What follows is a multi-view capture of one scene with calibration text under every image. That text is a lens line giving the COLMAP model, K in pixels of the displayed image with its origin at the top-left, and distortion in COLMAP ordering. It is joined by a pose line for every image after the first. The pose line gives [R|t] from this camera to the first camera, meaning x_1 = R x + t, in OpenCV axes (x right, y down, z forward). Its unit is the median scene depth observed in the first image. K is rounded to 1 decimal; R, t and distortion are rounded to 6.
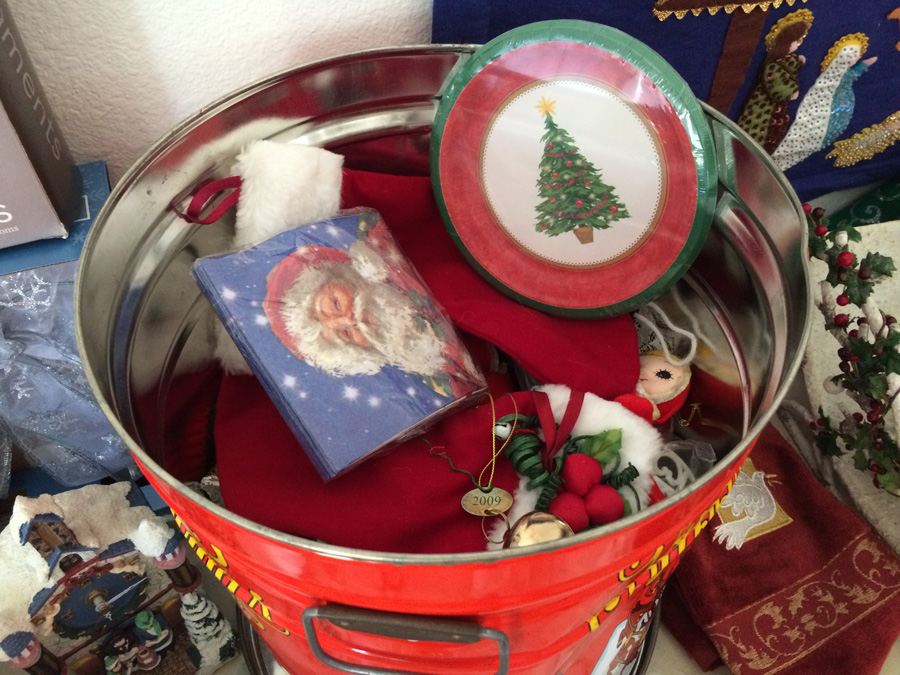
lens RADIAL K [[774.9, 0, 450.0], [0, 774.9, 337.5], [0, 0, 1]] dist [0.076280, -0.115021]
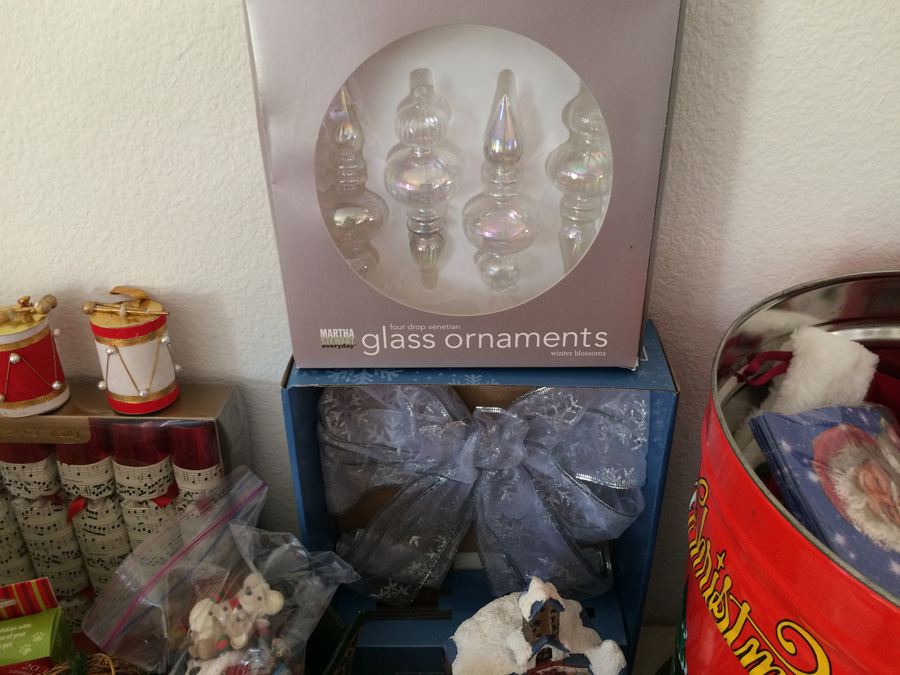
lens RADIAL K [[774.9, 0, 450.0], [0, 774.9, 337.5], [0, 0, 1]] dist [0.076280, -0.115021]
pose [[0.925105, 0.196910, -0.324664, -0.370972], [-0.281380, 0.929627, -0.237948, 0.187412], [0.254962, 0.311481, 0.915409, -0.175527]]
